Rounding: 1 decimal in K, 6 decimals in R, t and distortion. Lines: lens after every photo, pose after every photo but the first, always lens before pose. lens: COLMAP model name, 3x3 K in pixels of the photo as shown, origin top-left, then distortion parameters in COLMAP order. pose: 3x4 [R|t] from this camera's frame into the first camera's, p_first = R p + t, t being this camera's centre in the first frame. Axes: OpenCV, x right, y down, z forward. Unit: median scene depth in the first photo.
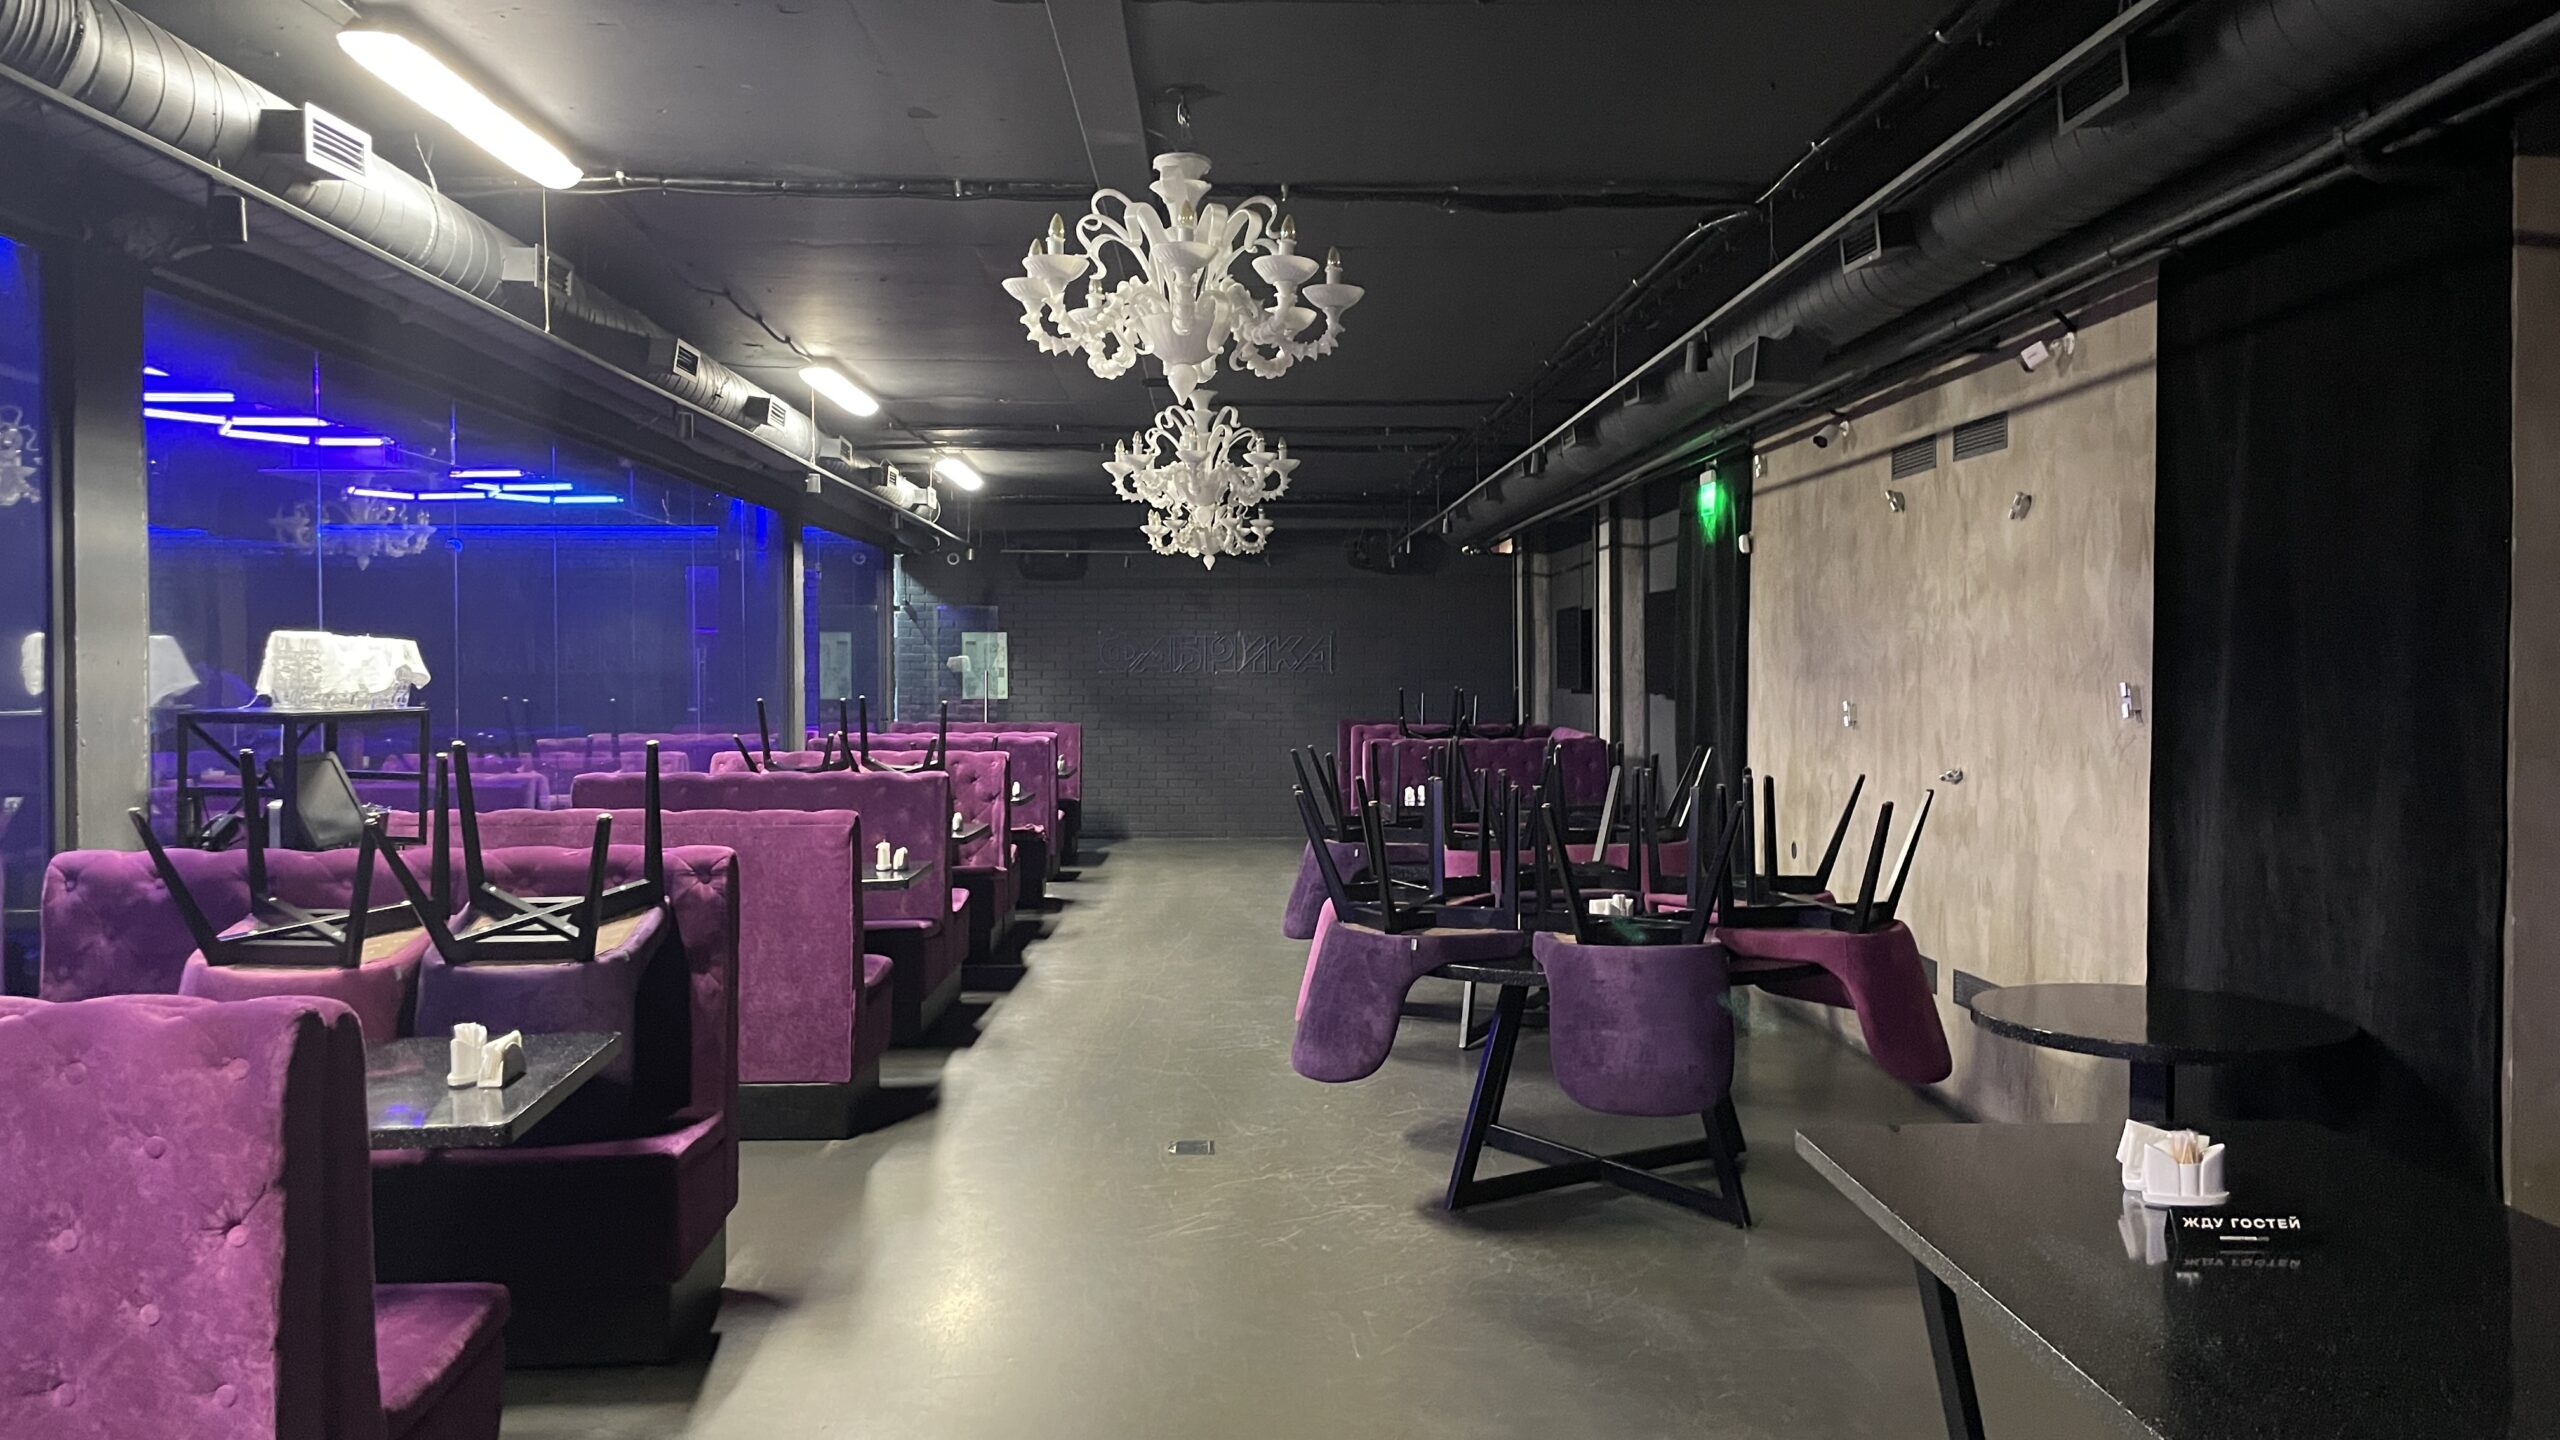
lens RADIAL K [[1931.2, 0, 1274.6], [0, 1931.2, 705.4], [0, 0, 1]] dist [-0.062088, -0.004110]
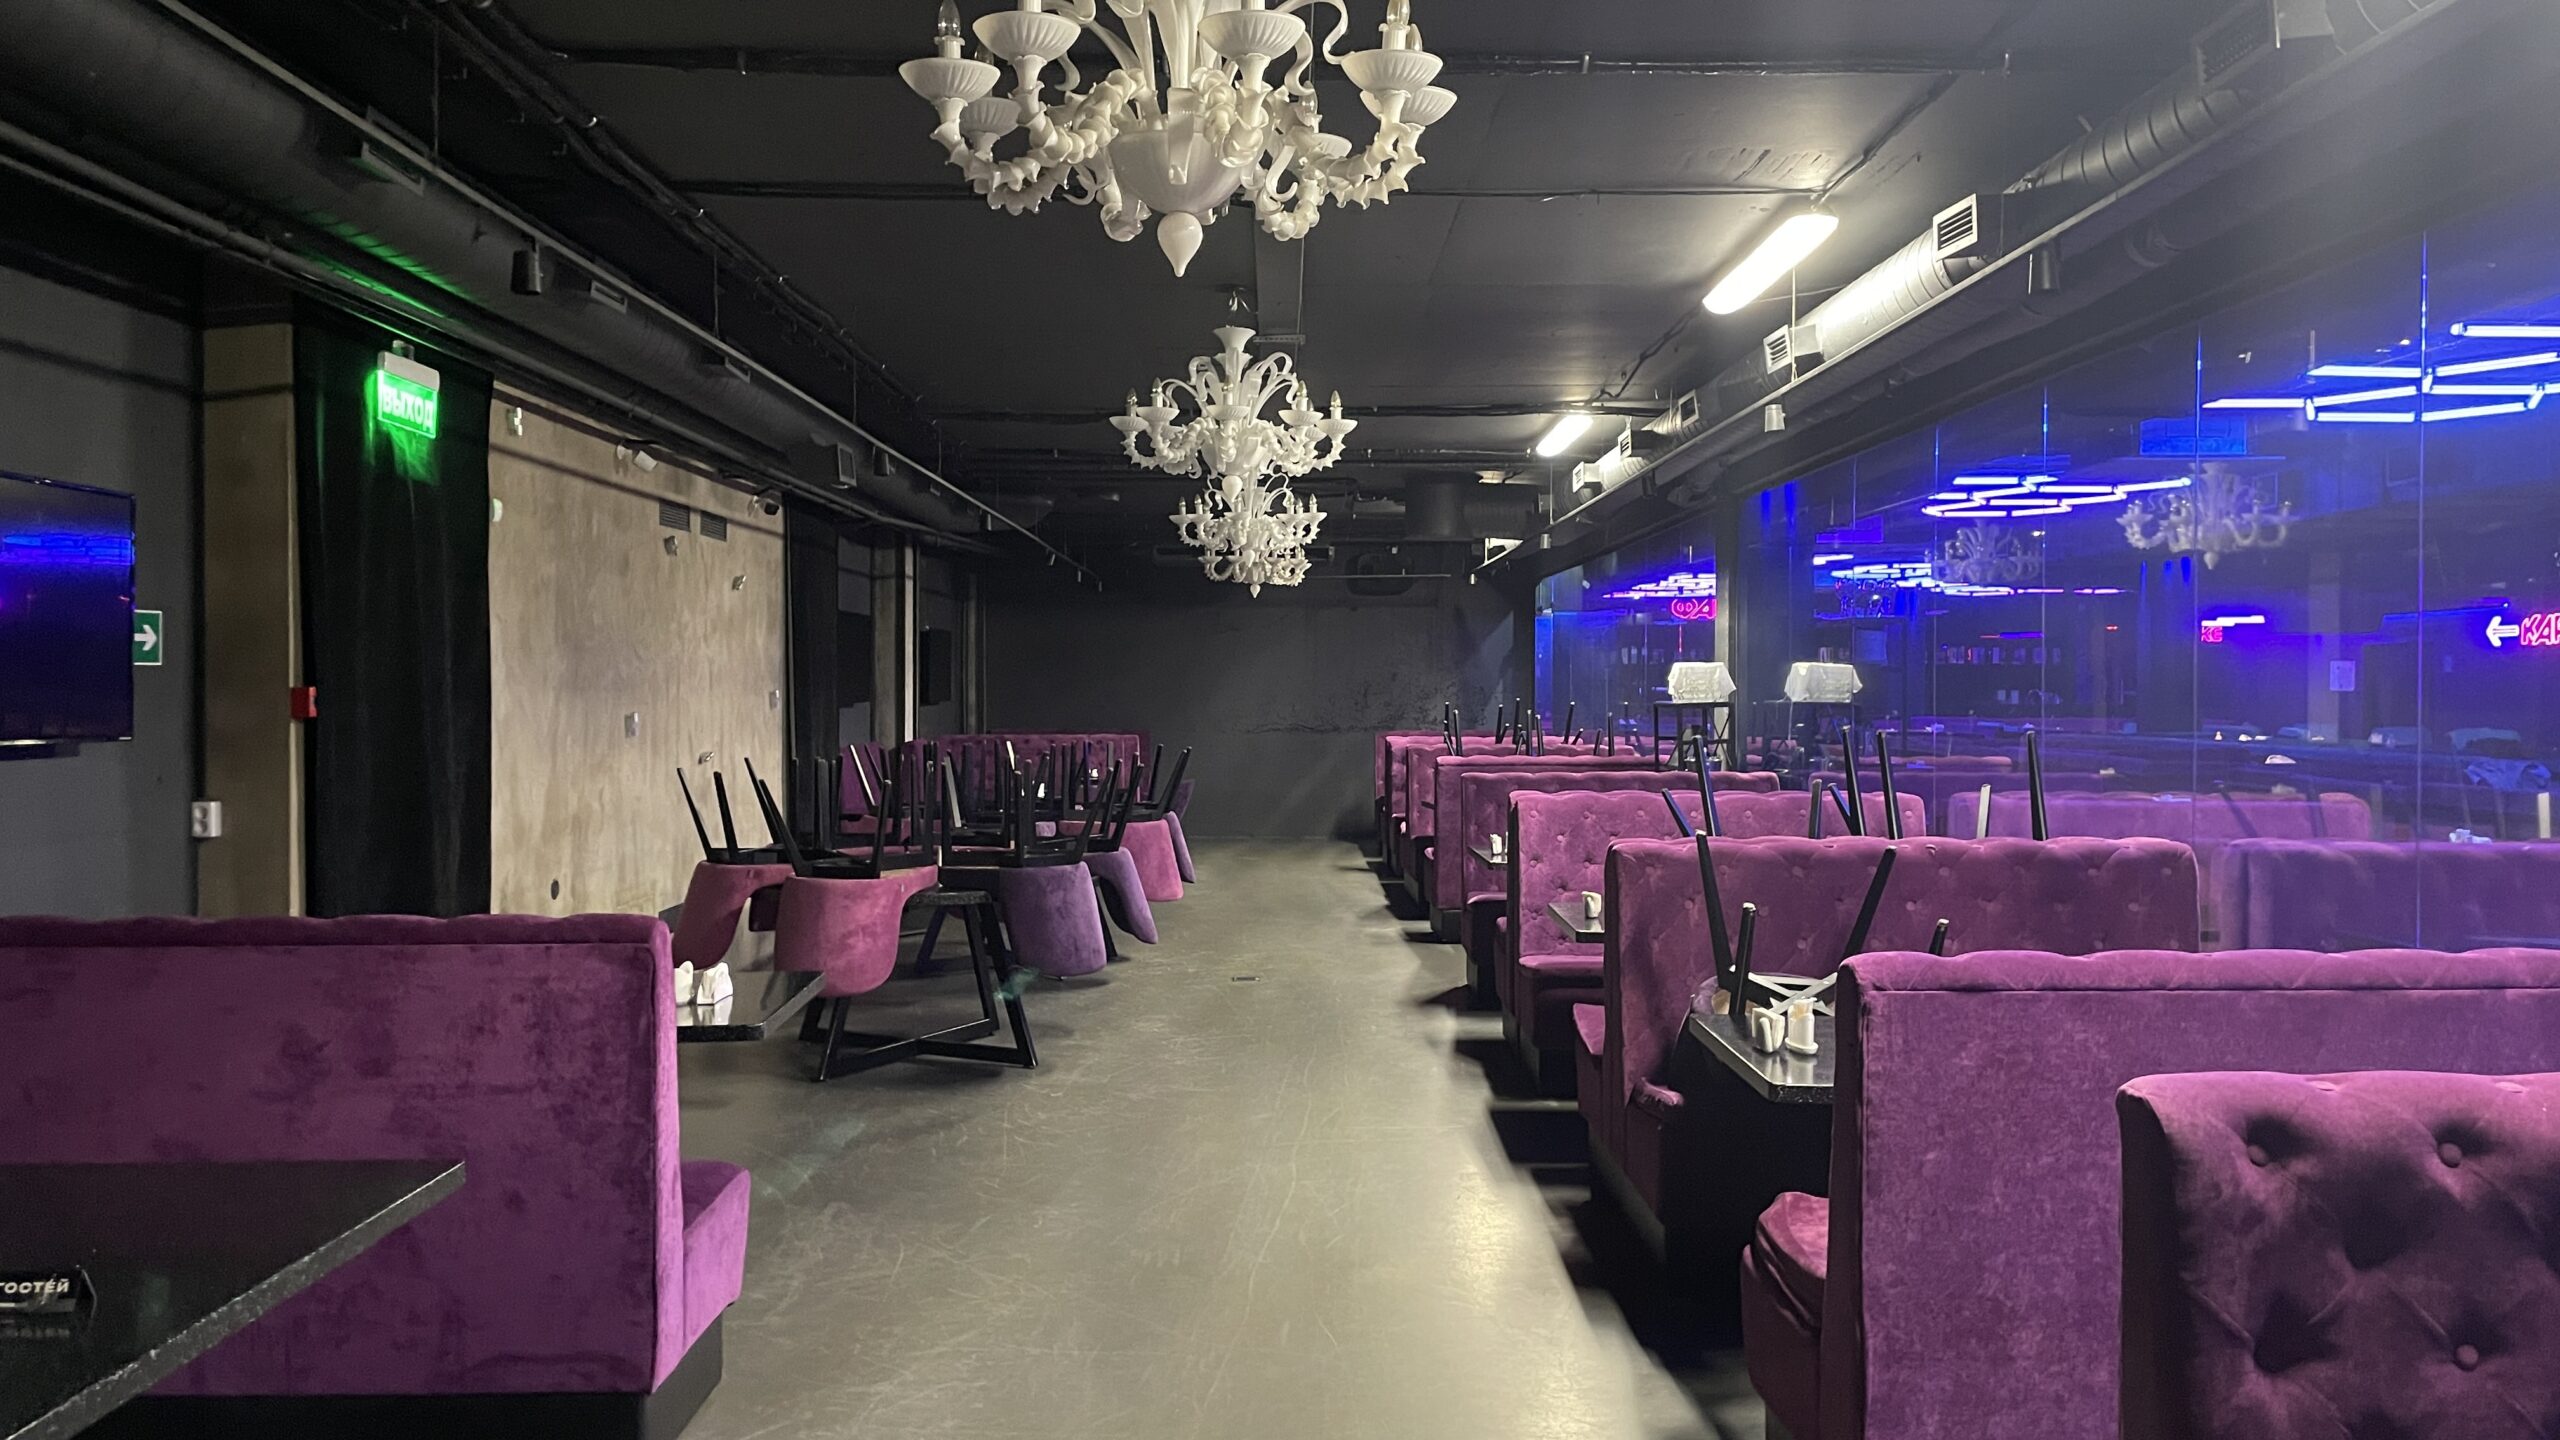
lens RADIAL K [[1931.2, 0, 1281.2], [0, 1931.2, 713.0], [0, 0, 1]] dist [-0.062088, -0.004110]
pose [[-0.999939, -0.002501, 0.010804, -0.085616], [-0.002116, 0.999368, 0.035488, -0.046707], [-0.010886, 0.035463, -0.999312, 2.372716]]
